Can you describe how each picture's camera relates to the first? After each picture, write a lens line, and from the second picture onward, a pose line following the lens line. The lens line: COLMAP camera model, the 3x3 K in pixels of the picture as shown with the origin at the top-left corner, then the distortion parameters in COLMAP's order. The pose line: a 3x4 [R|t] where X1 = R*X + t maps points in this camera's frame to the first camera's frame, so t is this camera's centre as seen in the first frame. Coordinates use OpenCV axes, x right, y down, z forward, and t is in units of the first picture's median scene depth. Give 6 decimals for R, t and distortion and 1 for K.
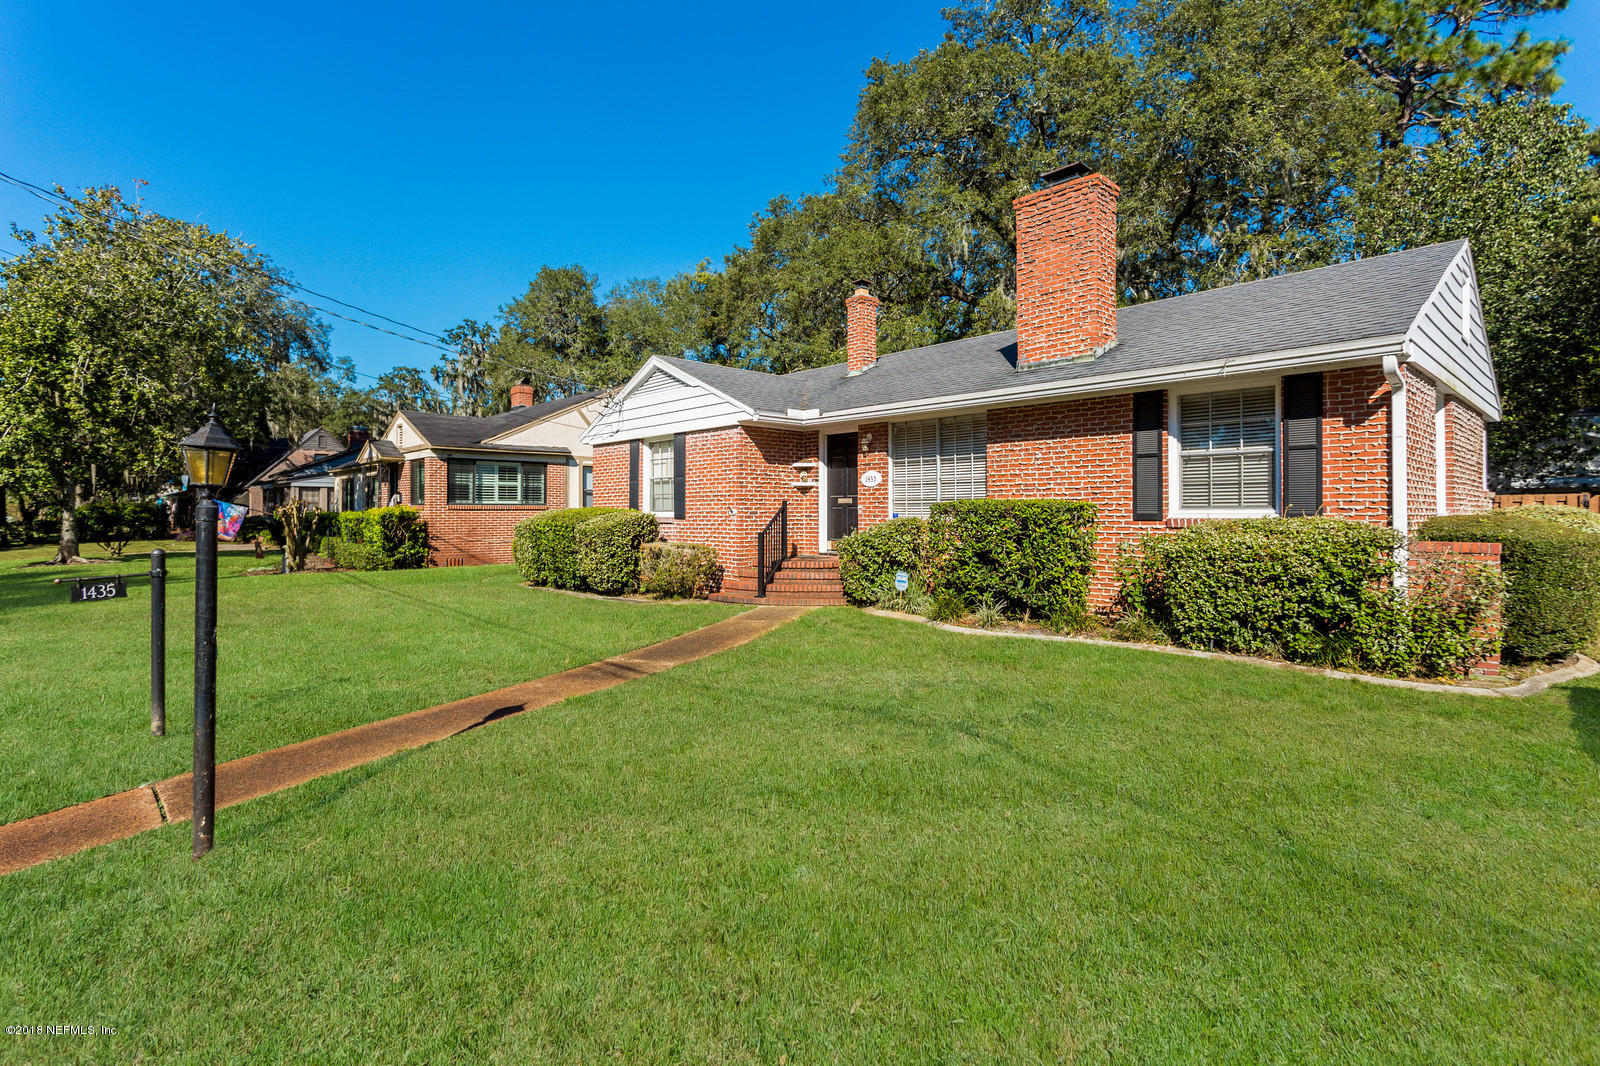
lens RADIAL K [[793.9, 0, 783.8], [0, 793.9, 487.7], [0, 0, 1]] dist [-0.000499, -0.002462]
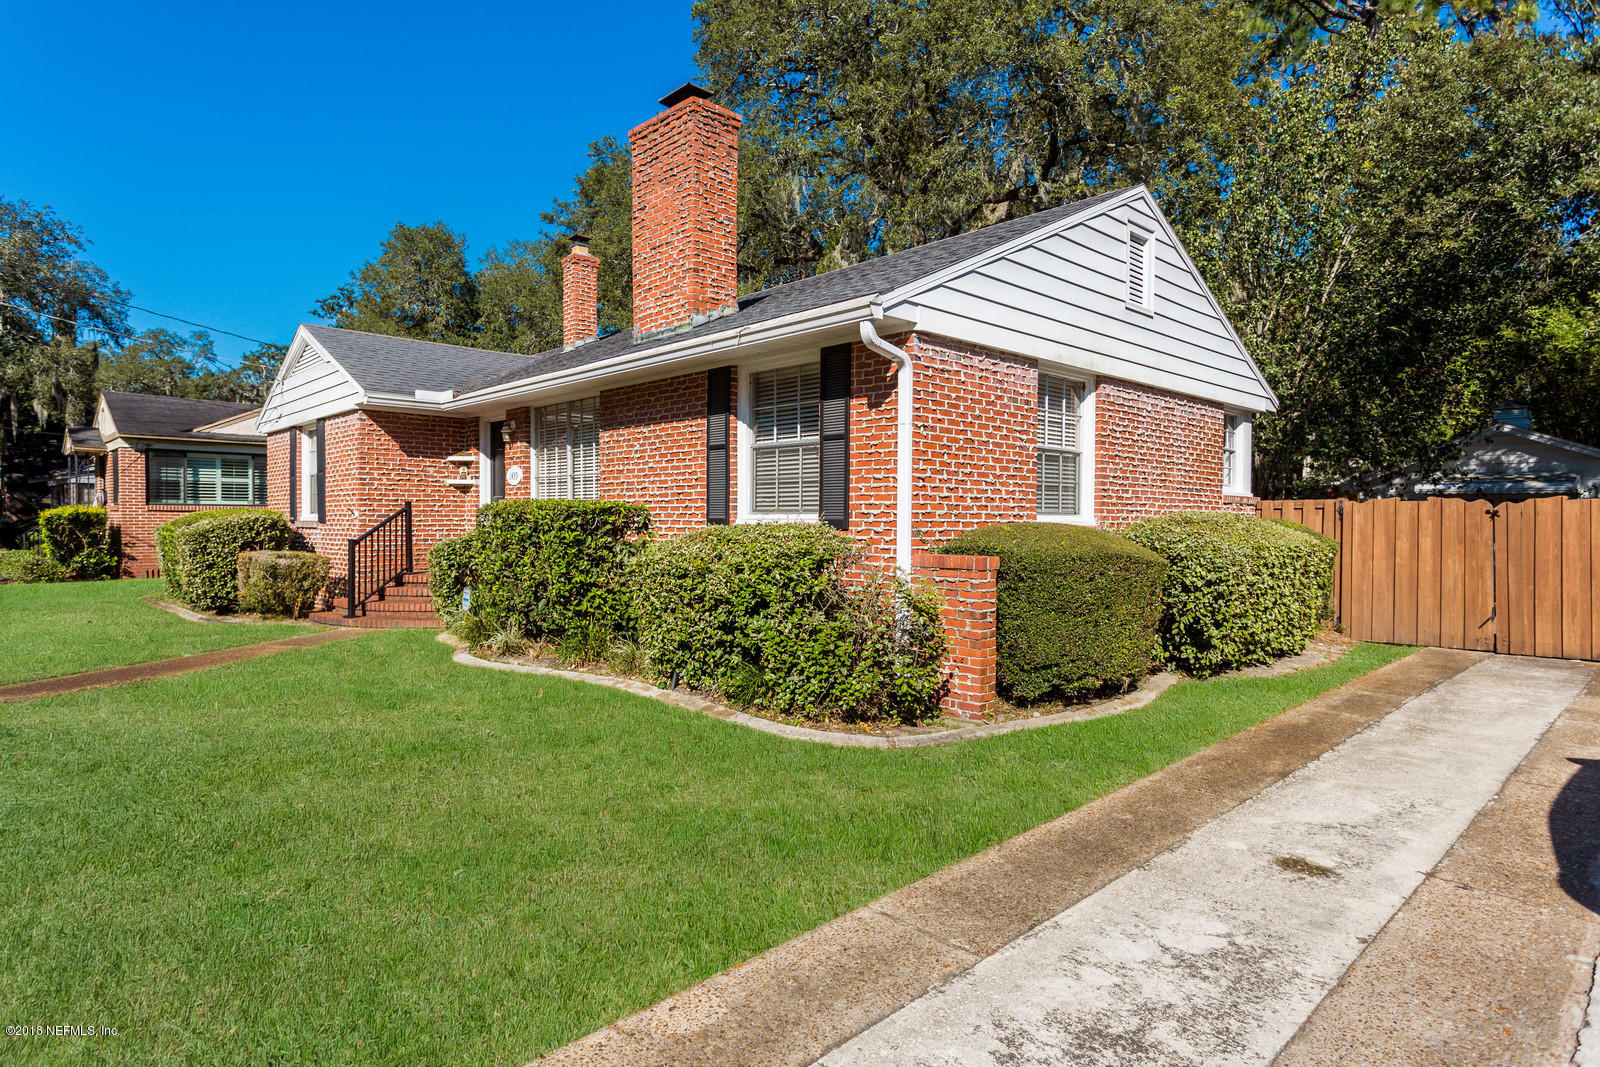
lens RADIAL K [[920.1, 0, 795.7], [0, 920.1, 532.0], [0, 0, 1]] dist [-0.005067, 0.001595]
pose [[0.999924, 0.007425, 0.009879, 0.358151], [-0.007855, 0.998991, 0.044210, 0.002716], [-0.009541, -0.044284, 0.998973, 0.035002]]
